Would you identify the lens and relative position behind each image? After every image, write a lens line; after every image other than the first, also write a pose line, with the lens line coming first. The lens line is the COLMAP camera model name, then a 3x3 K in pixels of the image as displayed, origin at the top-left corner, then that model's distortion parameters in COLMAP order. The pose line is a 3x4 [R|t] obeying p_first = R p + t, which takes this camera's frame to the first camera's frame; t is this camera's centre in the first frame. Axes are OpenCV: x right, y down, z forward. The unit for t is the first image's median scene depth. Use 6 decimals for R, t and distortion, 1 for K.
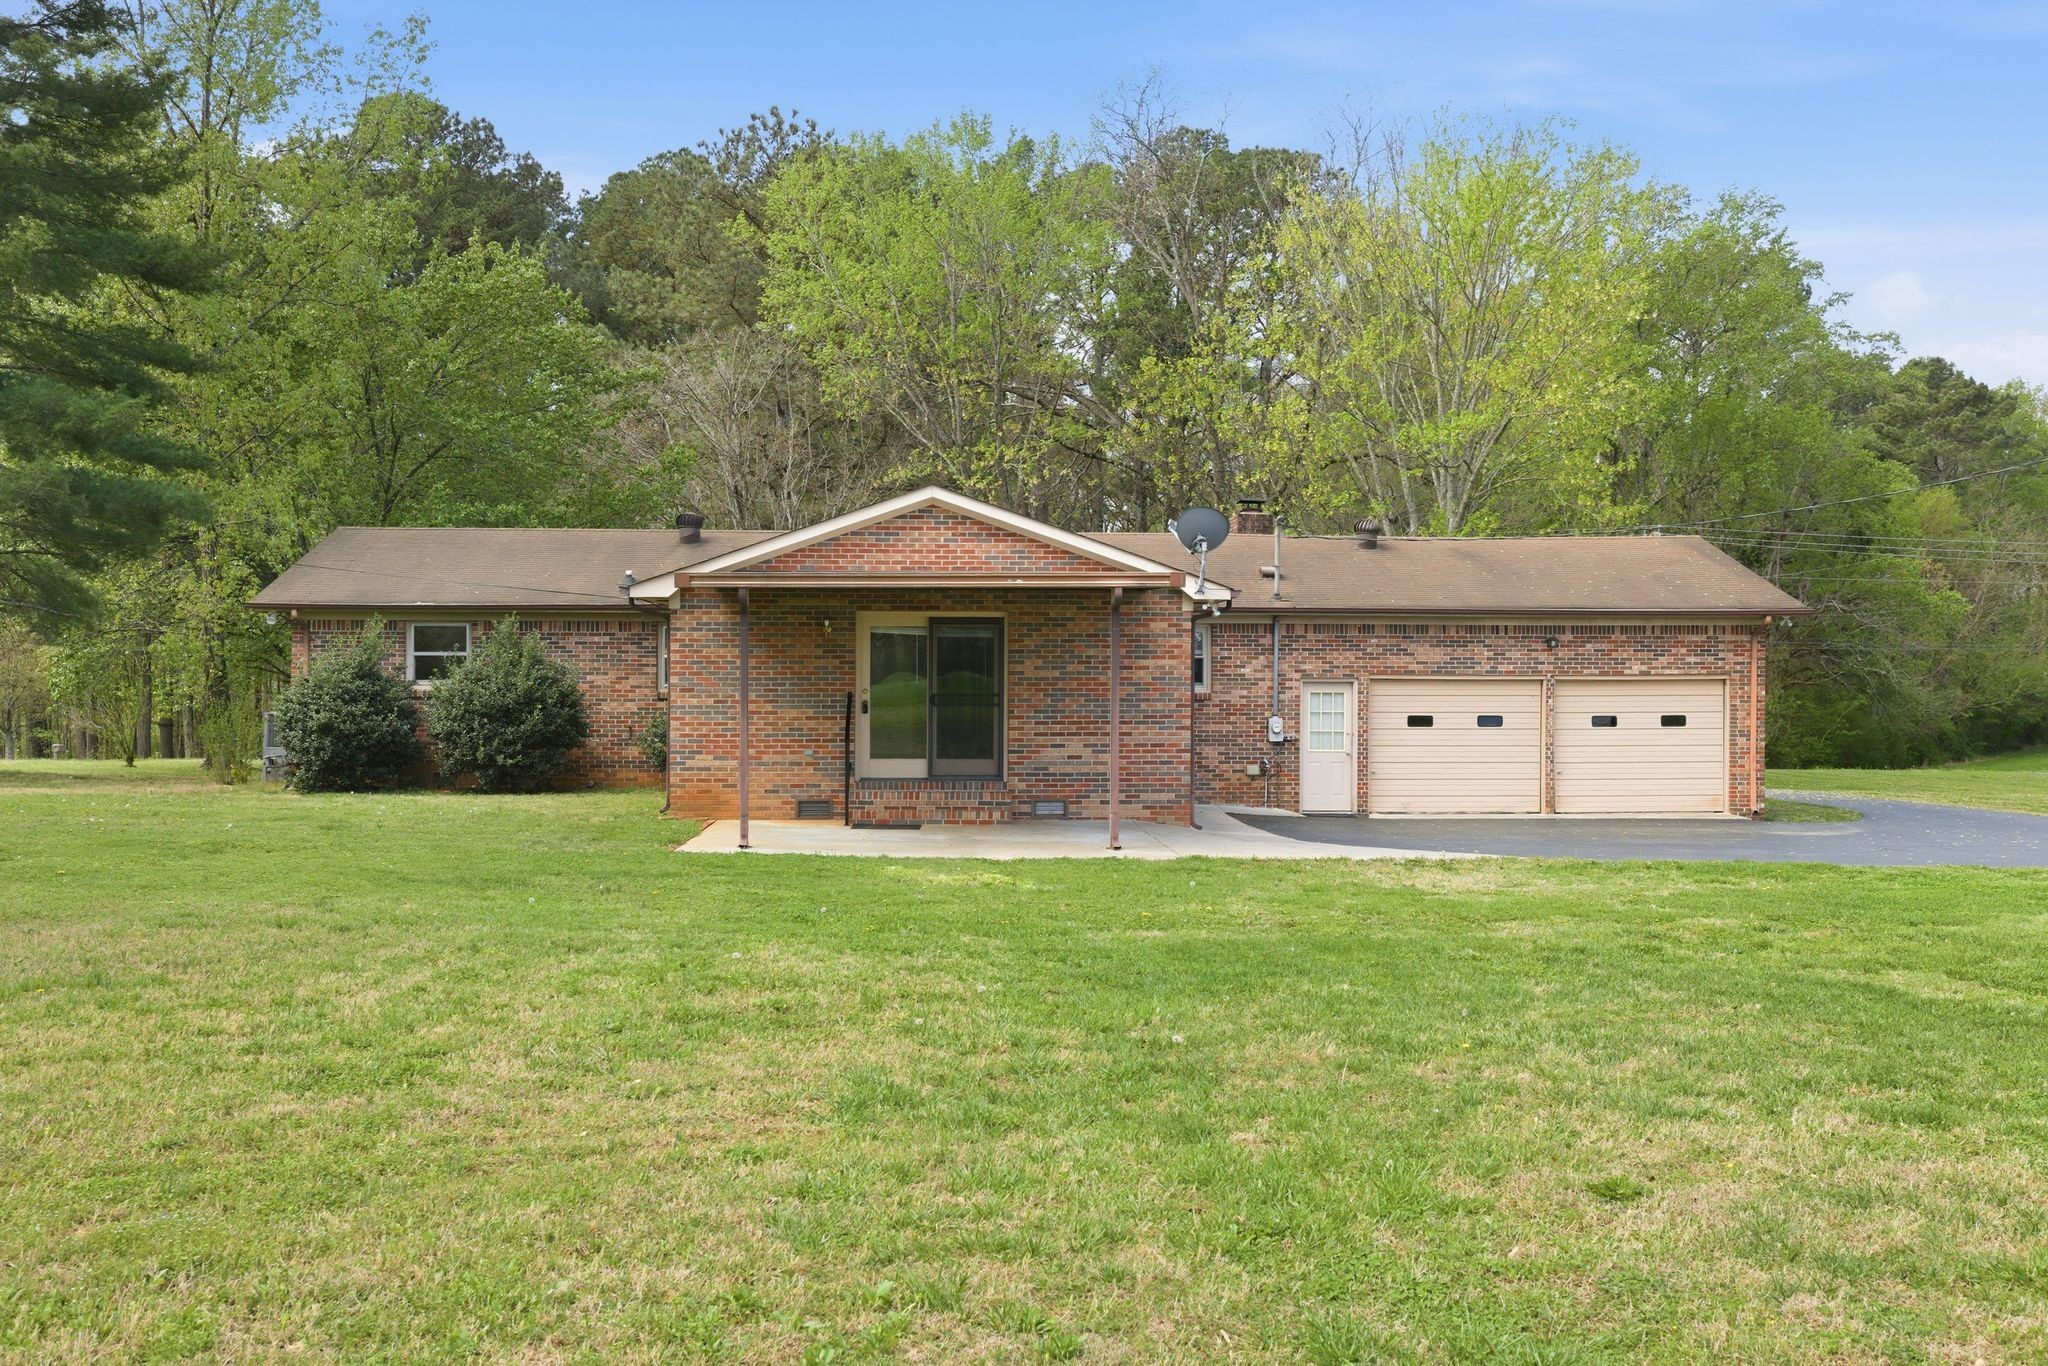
lens RADIAL K [[2013.7, 0, 1104.7], [0, 2013.7, 698.2], [0, 0, 1]] dist [-0.000457, 0.000000]
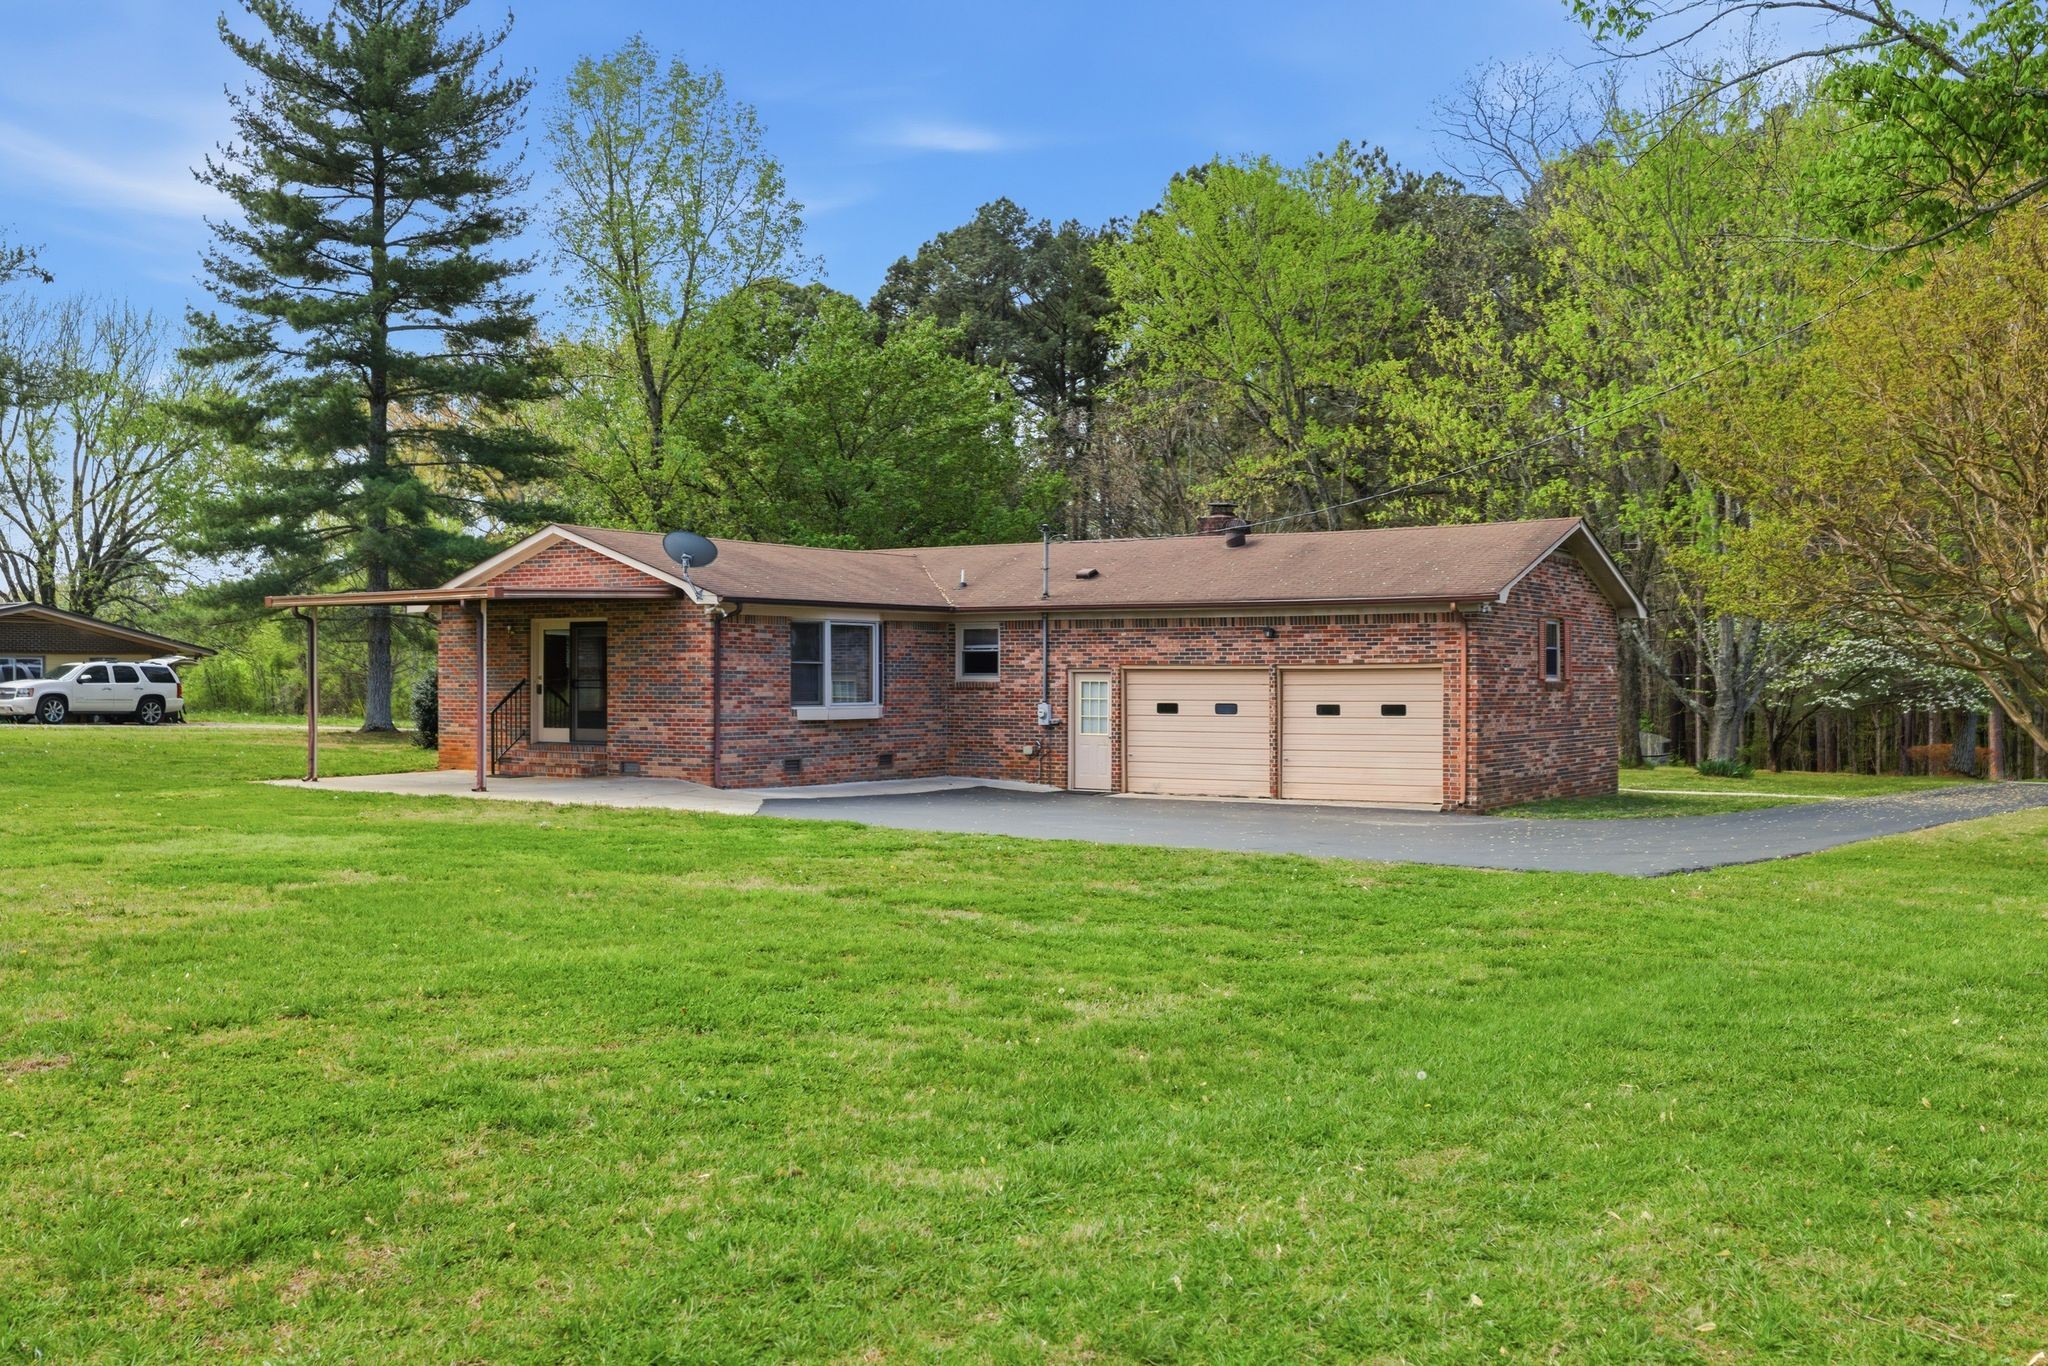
lens RADIAL K [[2103.6, 0, 1069.4], [0, 2103.6, 645.8], [0, 0, 1]] dist [-0.003577, 0.000000]
pose [[0.783923, -0.011410, -0.620753, 0.821714], [-0.005955, 0.999647, -0.025894, 0.007571], [0.620829, 0.023995, 0.783578, 0.089338]]
